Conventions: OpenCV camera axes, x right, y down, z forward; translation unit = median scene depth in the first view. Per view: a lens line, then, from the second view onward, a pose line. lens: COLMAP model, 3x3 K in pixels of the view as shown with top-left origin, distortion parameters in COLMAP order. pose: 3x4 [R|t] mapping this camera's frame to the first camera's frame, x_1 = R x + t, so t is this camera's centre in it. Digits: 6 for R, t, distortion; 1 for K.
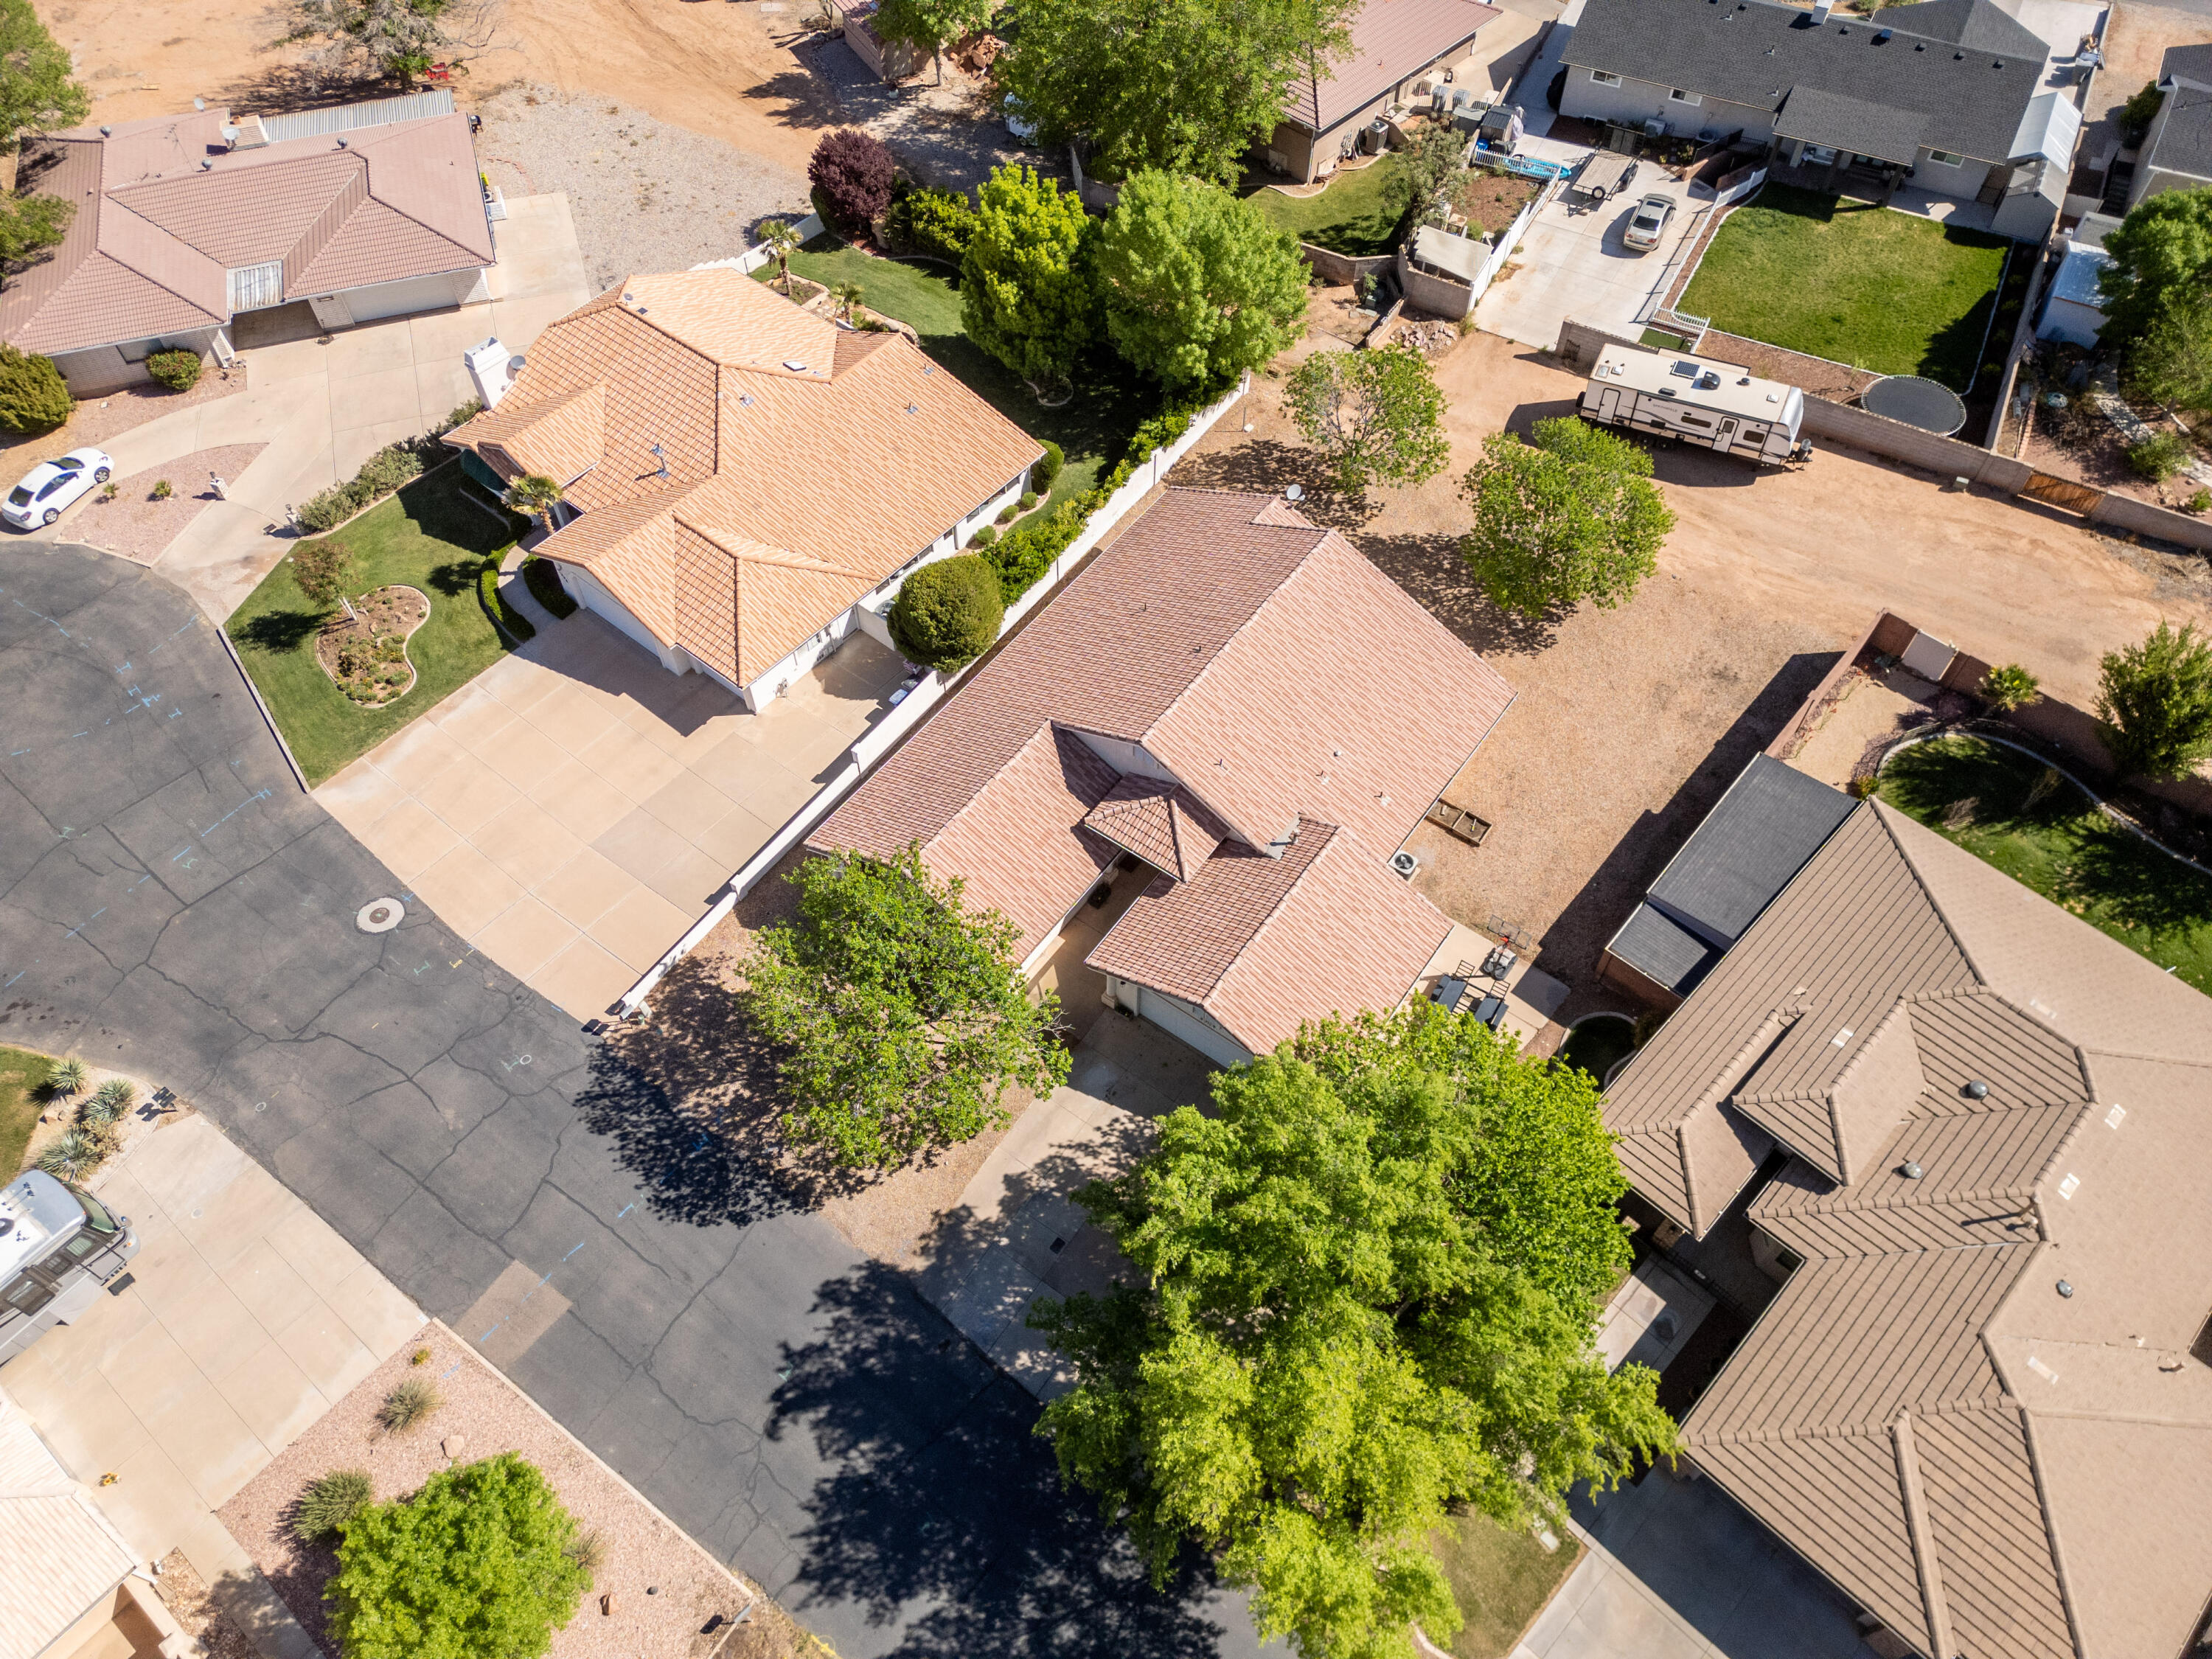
lens RADIAL K [[1539.6, 0, 1107.3], [0, 1539.6, 826.3], [0, 0, 1]] dist [0.104499, -0.116289]
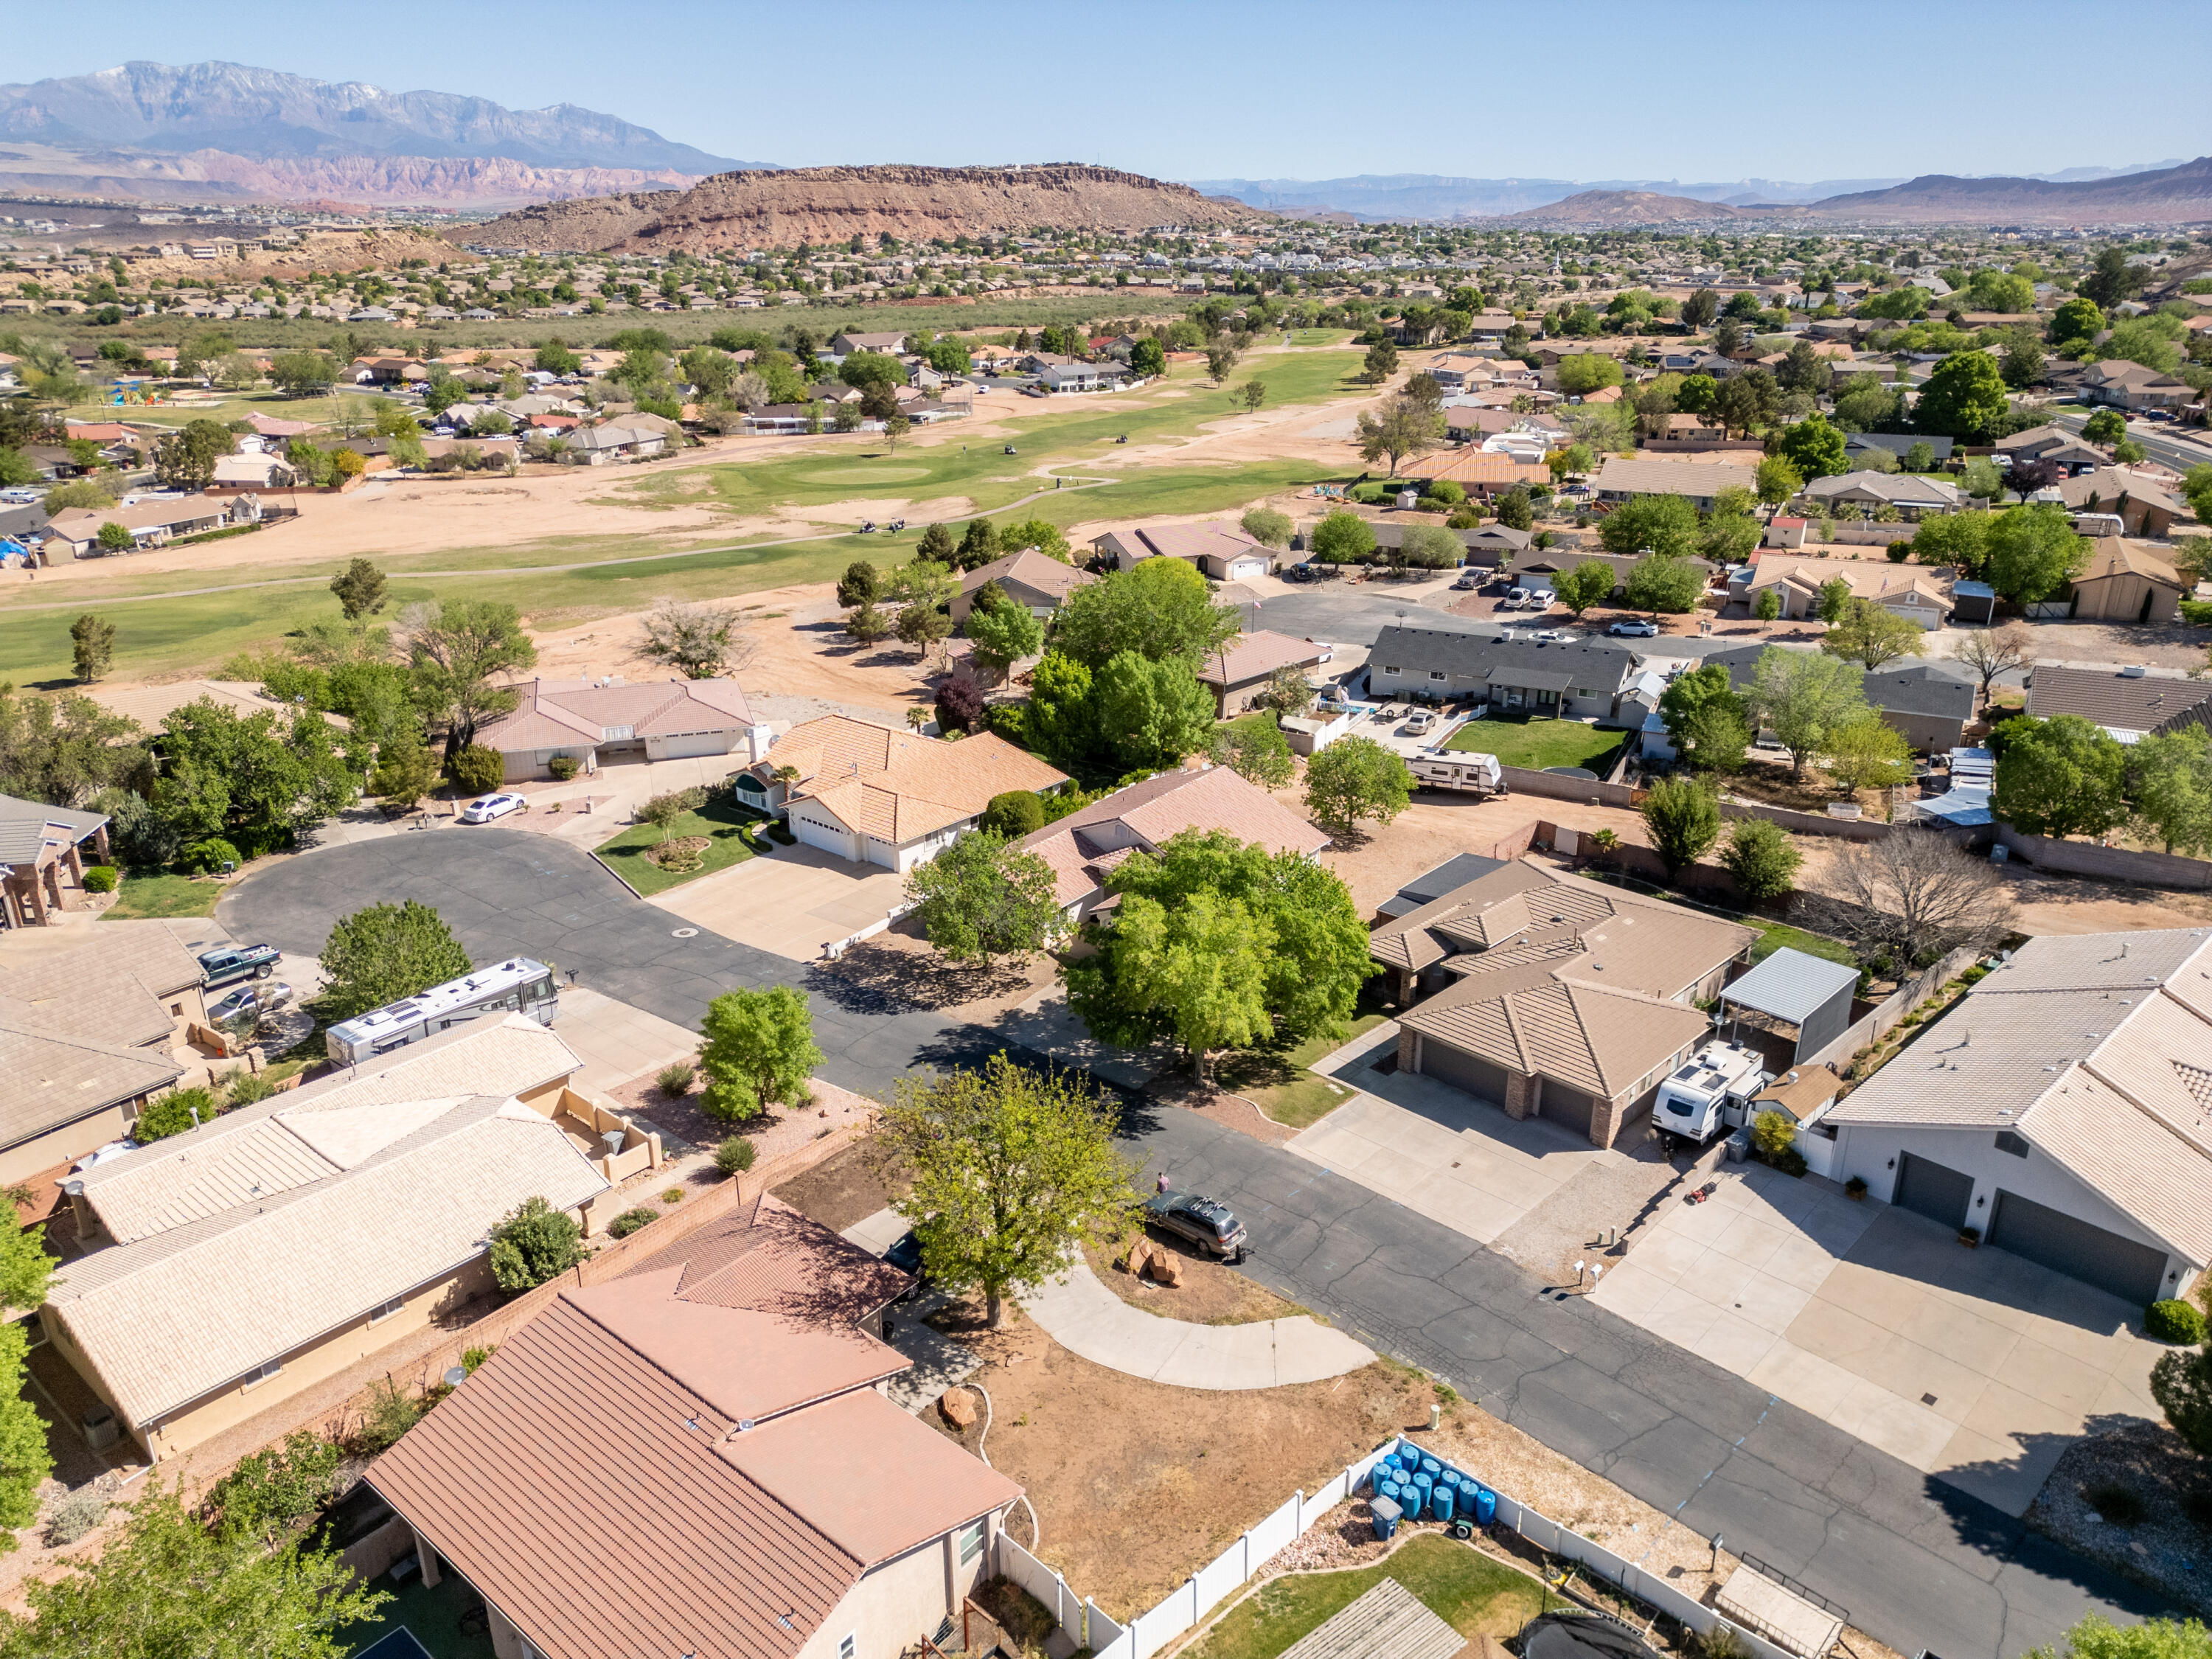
lens RADIAL K [[1539.6, 0, 1107.3], [0, 1539.6, 826.3], [0, 0, 1]] dist [0.104499, -0.116289]
pose [[0.999980, 0.002101, -0.006001, 0.017170], [-0.005021, 0.839969, -0.542611, 0.895255], [0.003900, 0.542630, 0.839963, -0.518107]]
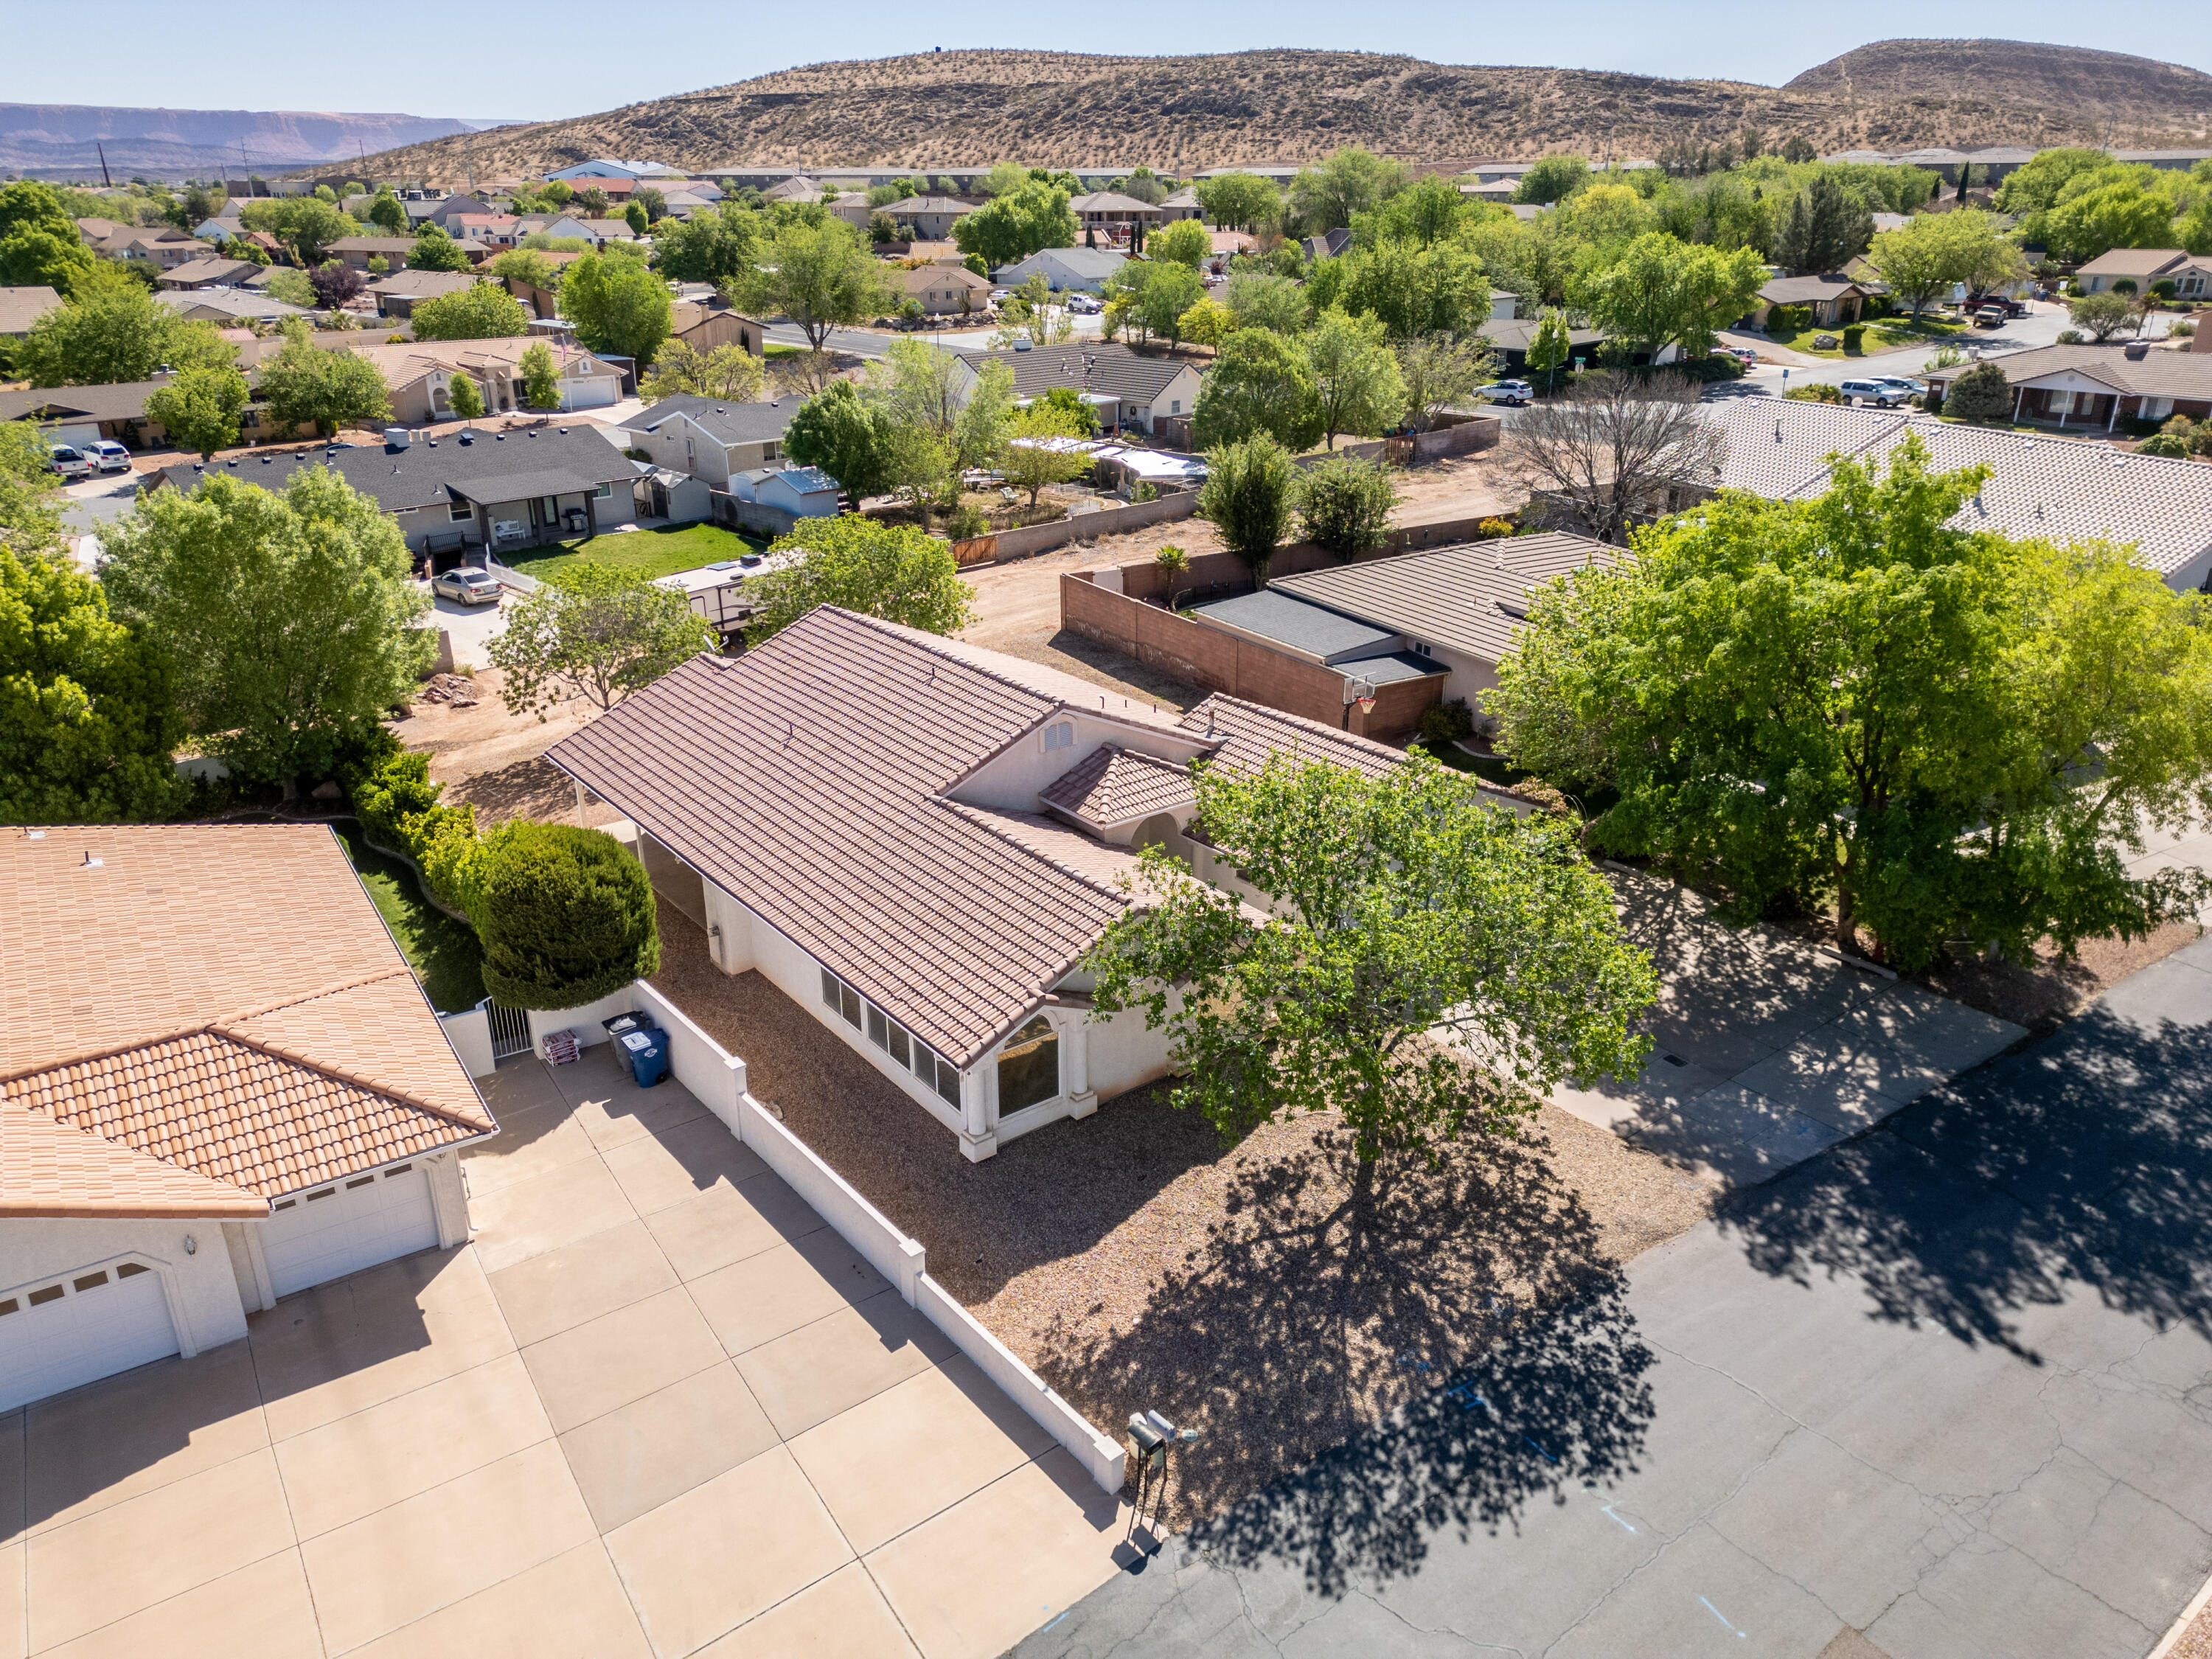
lens RADIAL K [[1544.2, 0, 1106.3], [0, 1544.2, 826.0], [0, 0, 1]] dist [0.074252, -0.065789]
pose [[0.287220, -0.359649, 0.887782, -0.606766], [0.774662, 0.632351, 0.005549, -0.004729], [-0.563386, 0.686137, 0.460230, 0.638127]]
